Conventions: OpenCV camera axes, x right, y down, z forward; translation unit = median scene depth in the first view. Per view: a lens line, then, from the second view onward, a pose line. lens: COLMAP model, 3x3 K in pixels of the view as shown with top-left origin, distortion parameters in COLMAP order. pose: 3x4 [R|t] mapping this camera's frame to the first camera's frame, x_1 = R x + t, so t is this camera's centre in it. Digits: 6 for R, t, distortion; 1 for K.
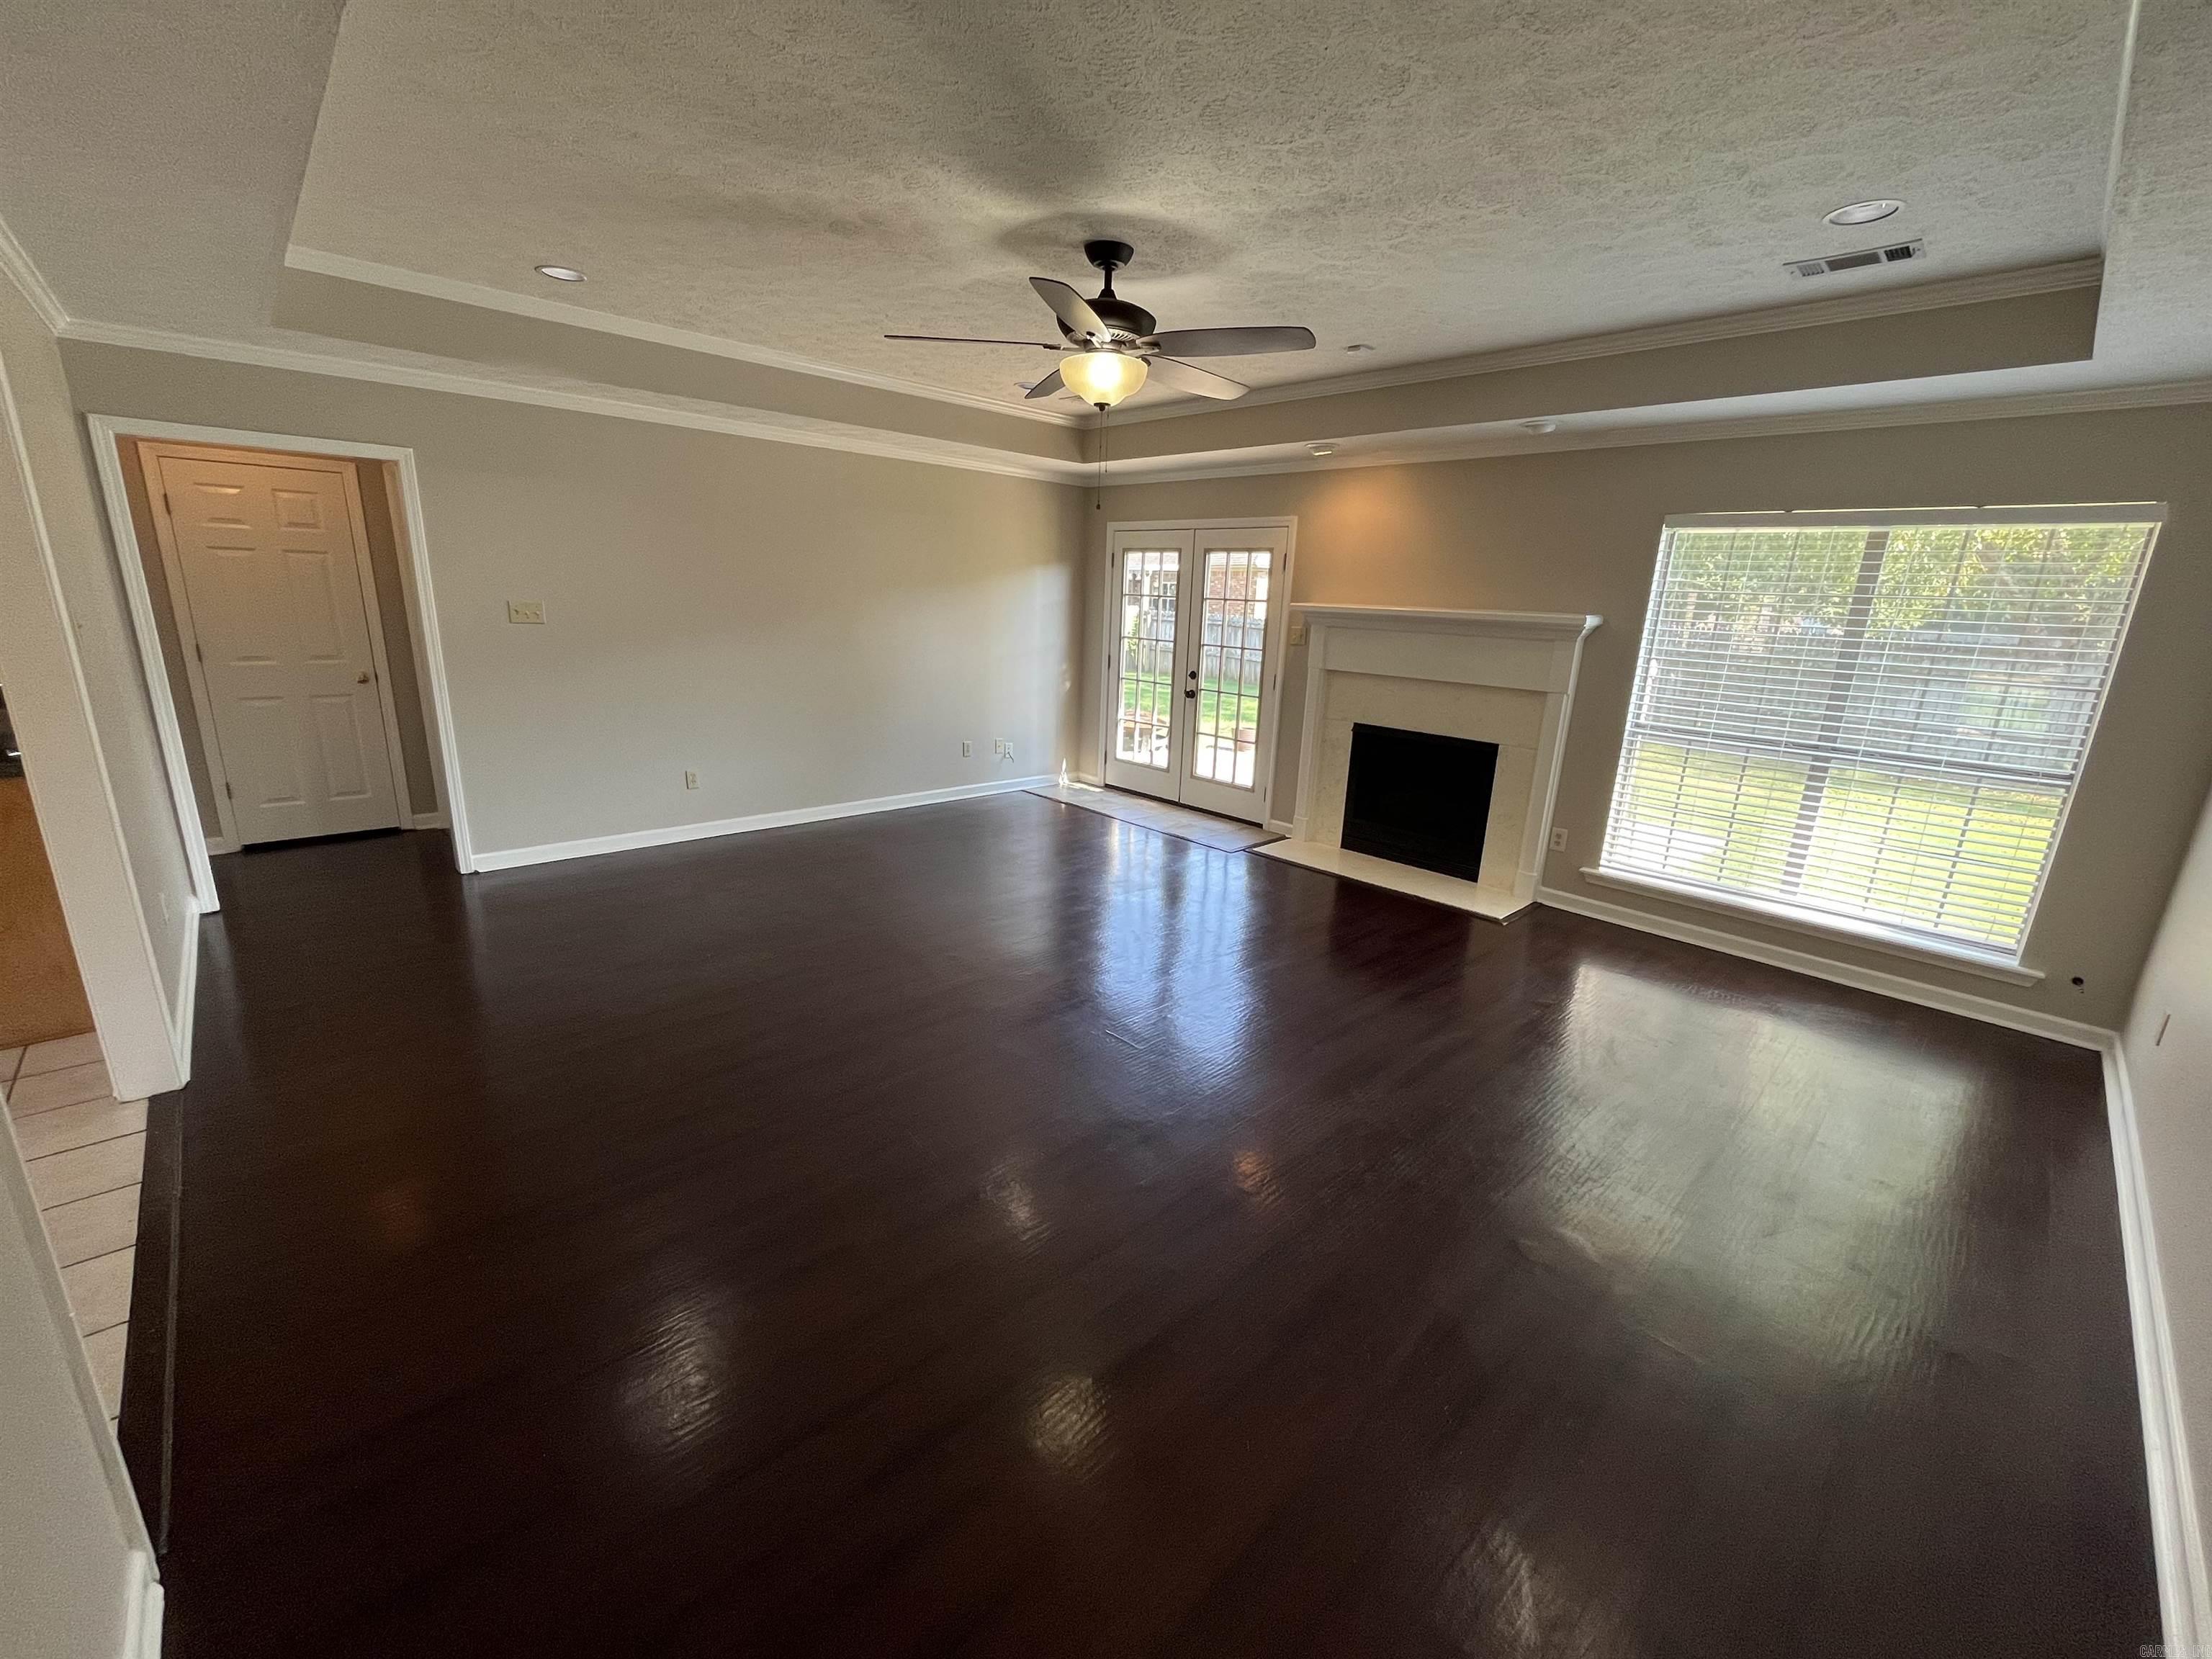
lens RADIAL K [[899.9, 0, 1099.4], [0, 899.9, 832.4], [0, 0, 1]] dist [0.002035, 0.000092]
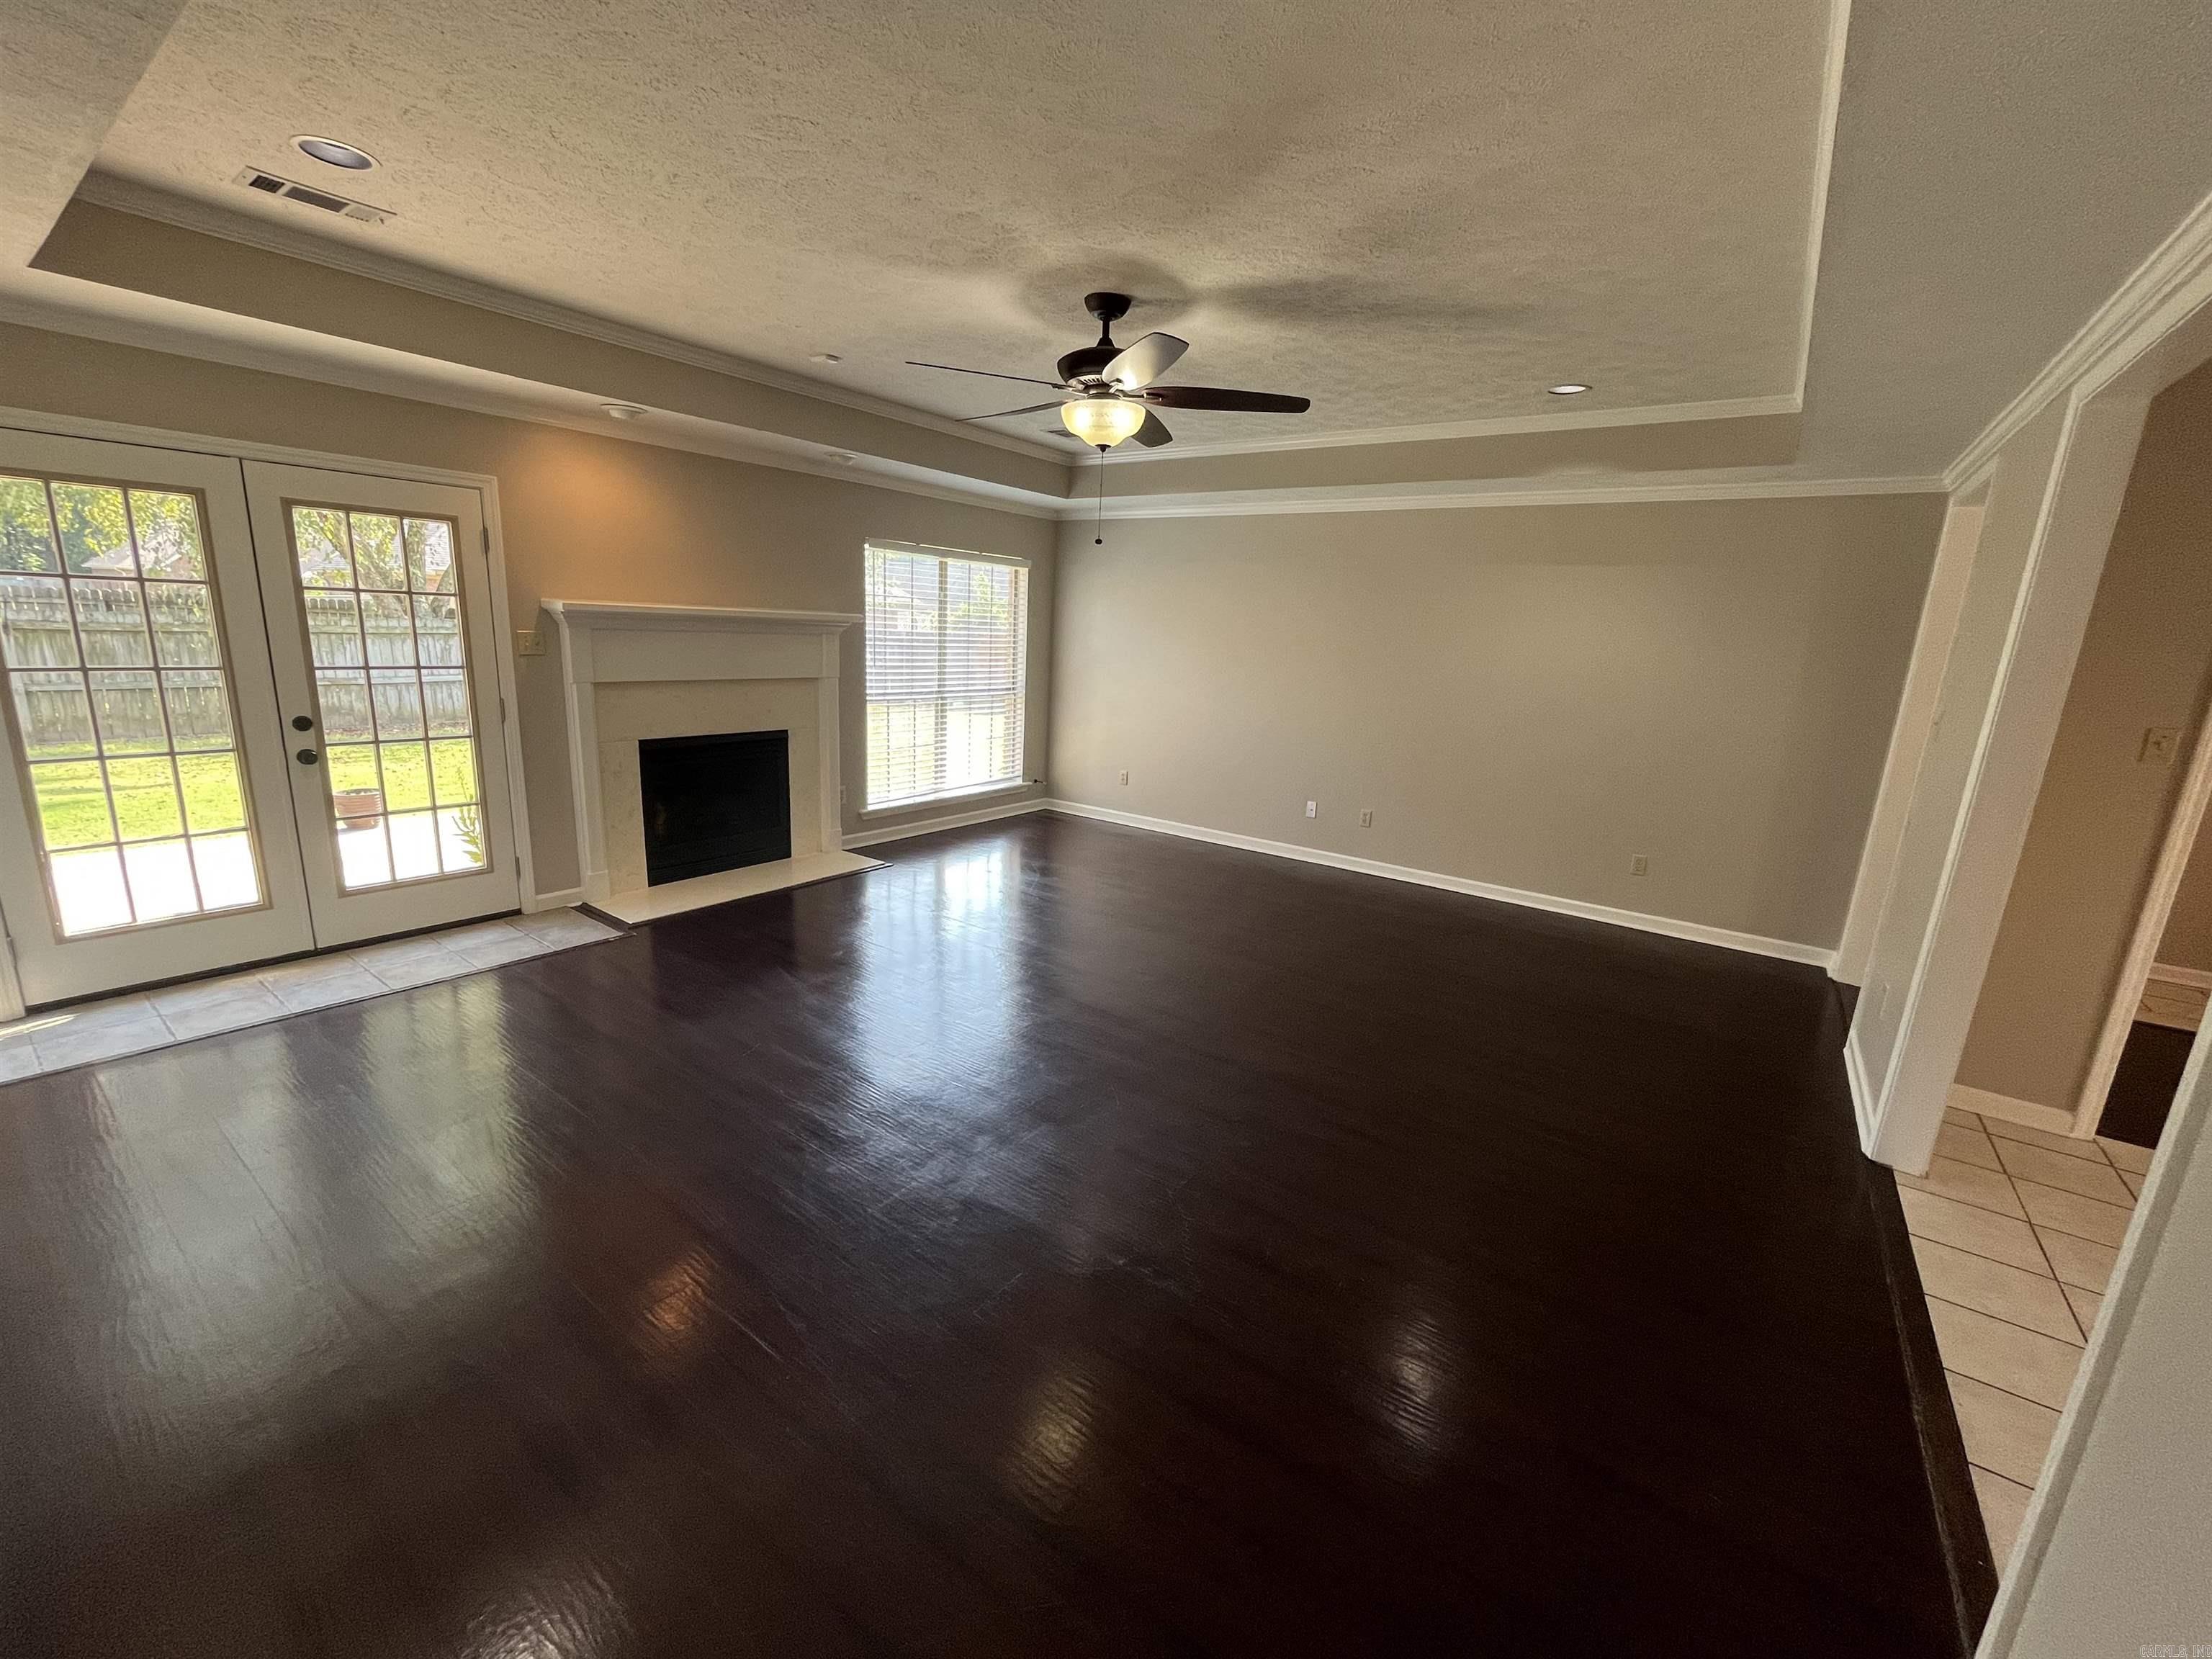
lens RADIAL K [[899.9, 0, 1105.8], [0, 899.9, 831.1], [0, 0, 1]] dist [0.002035, 0.000092]
pose [[-0.177558, -0.269430, 0.946510, -0.615146], [0.199718, 0.931913, 0.302740, -0.207858], [-0.963632, 0.242789, -0.111658, 0.677707]]
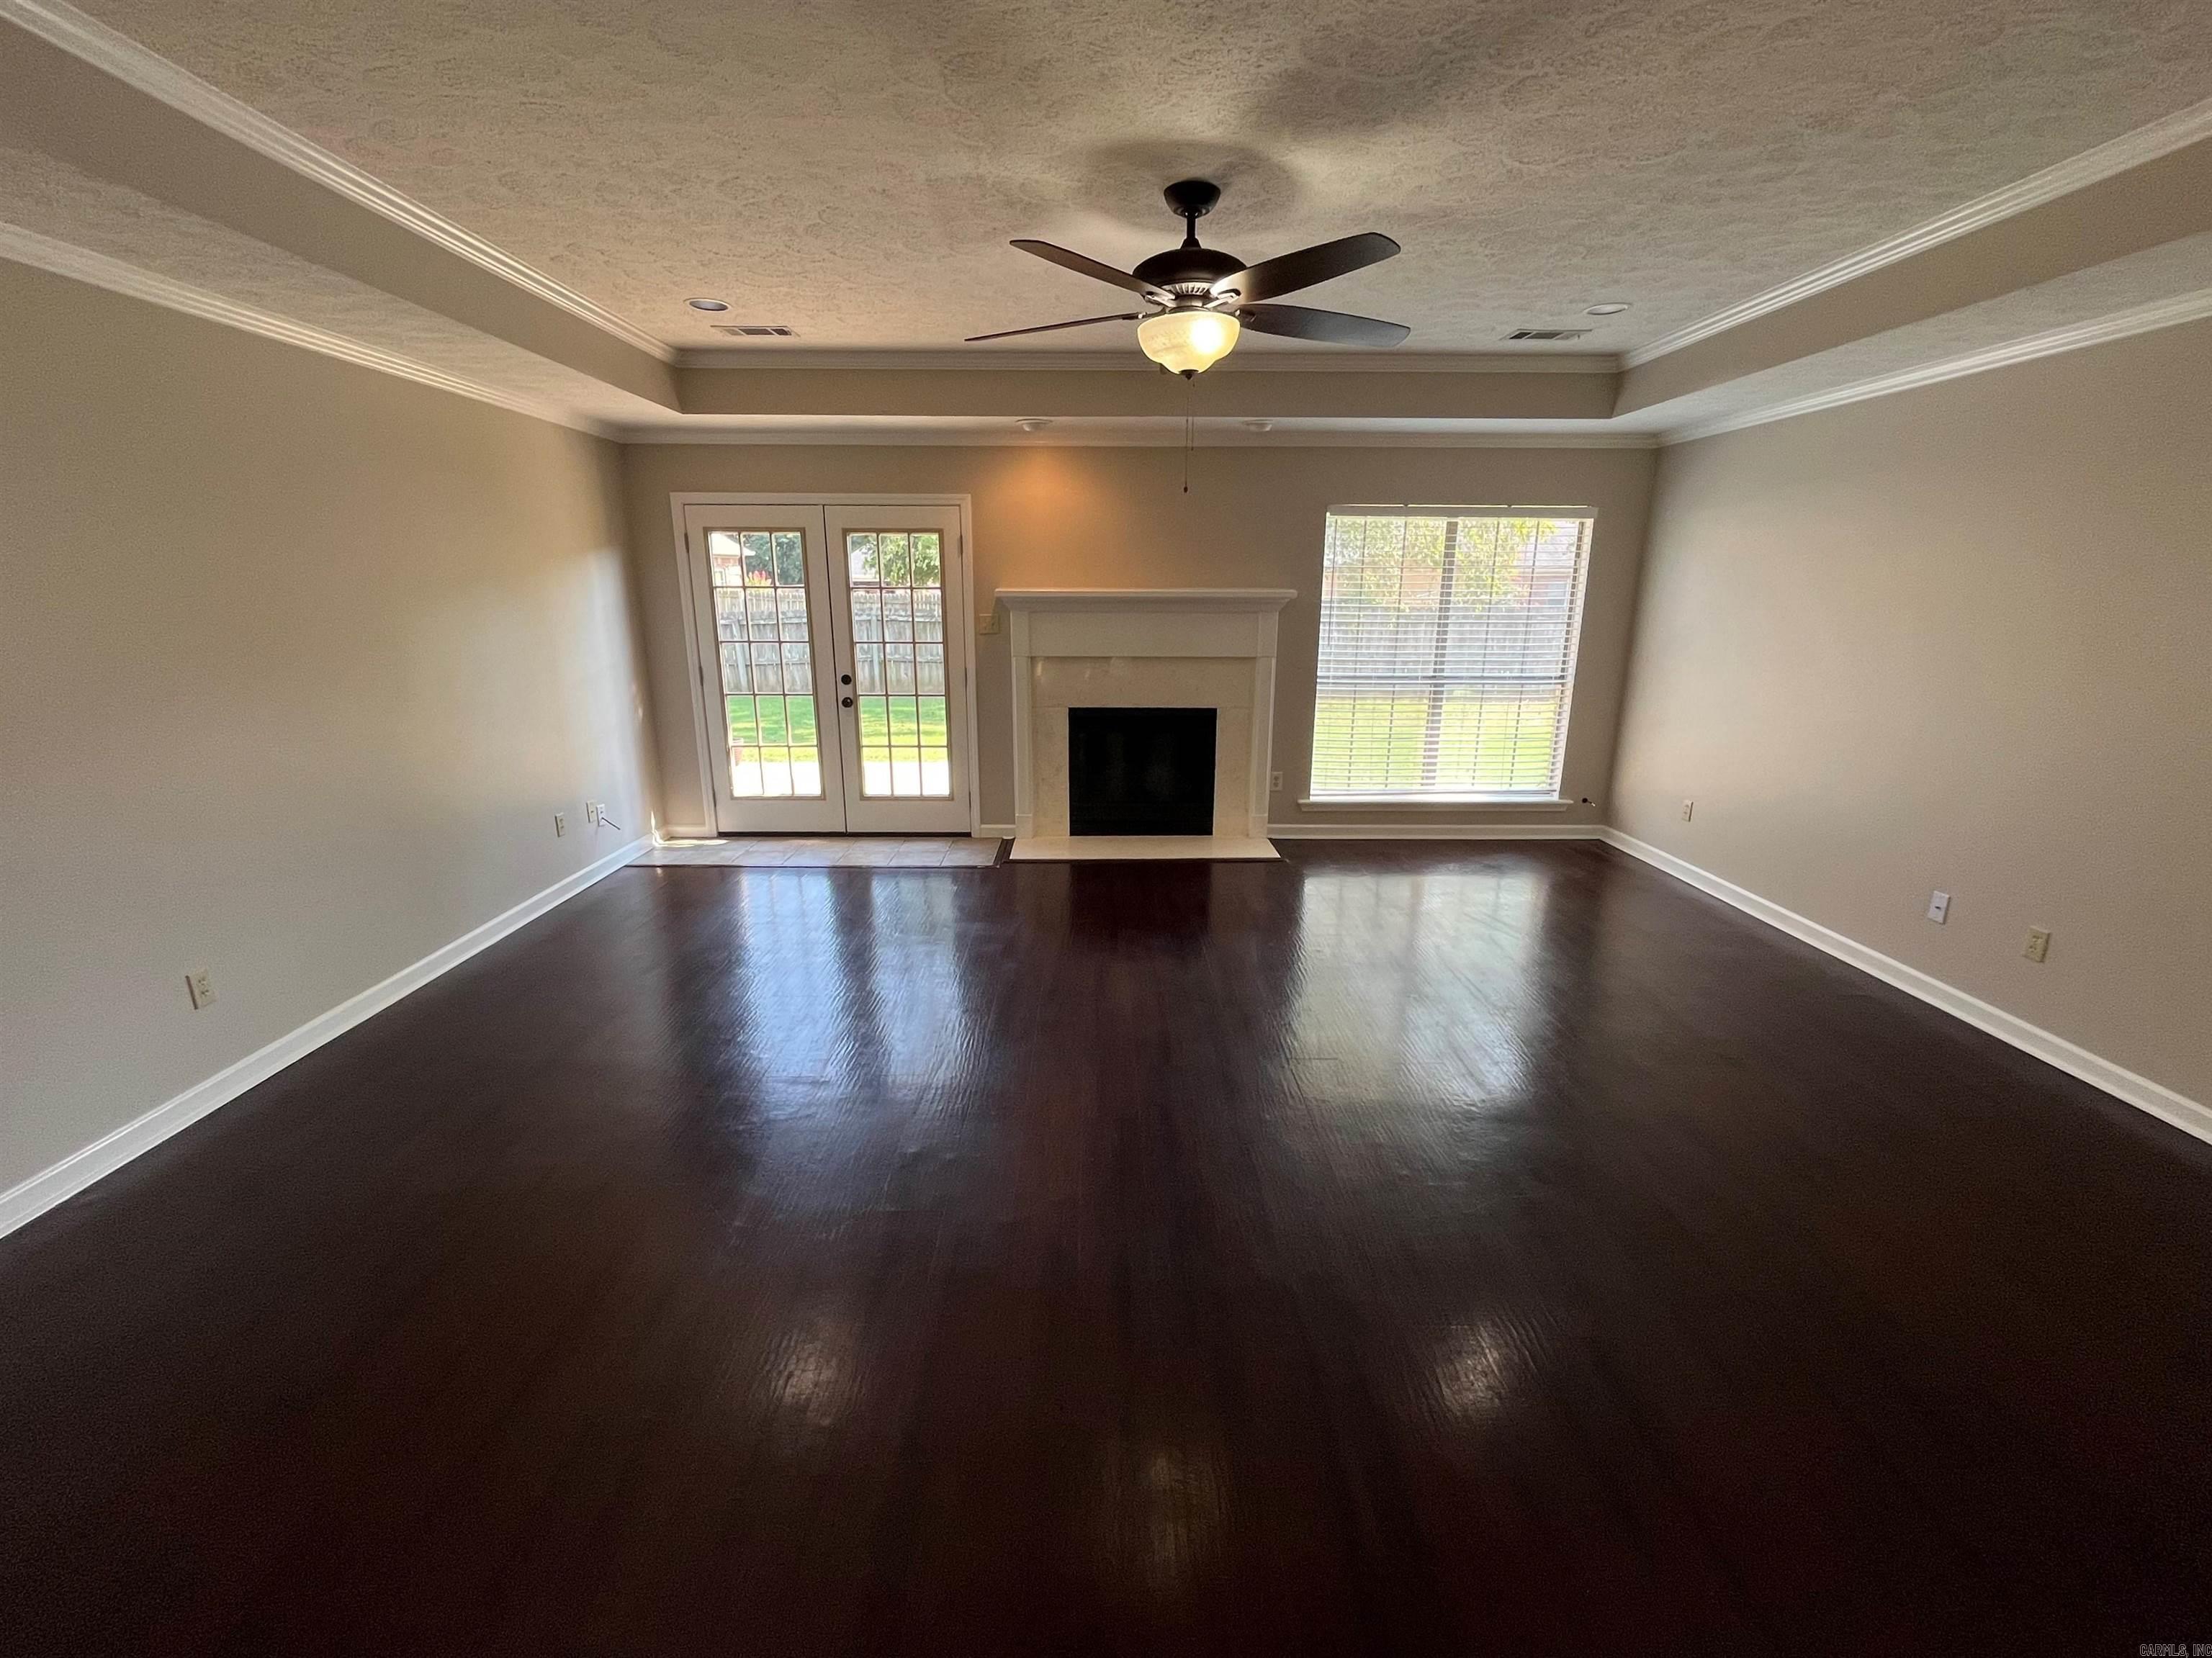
lens RADIAL K [[950.2, 0, 1103.1], [0, 950.2, 833.6], [0, 0, 1]] dist [0.003259, -0.000972]
pose [[0.678275, -0.223563, 0.699974, -0.441419], [0.214024, 0.971398, 0.102863, -0.085610], [-0.702949, 0.080042, 0.706722, 0.246008]]
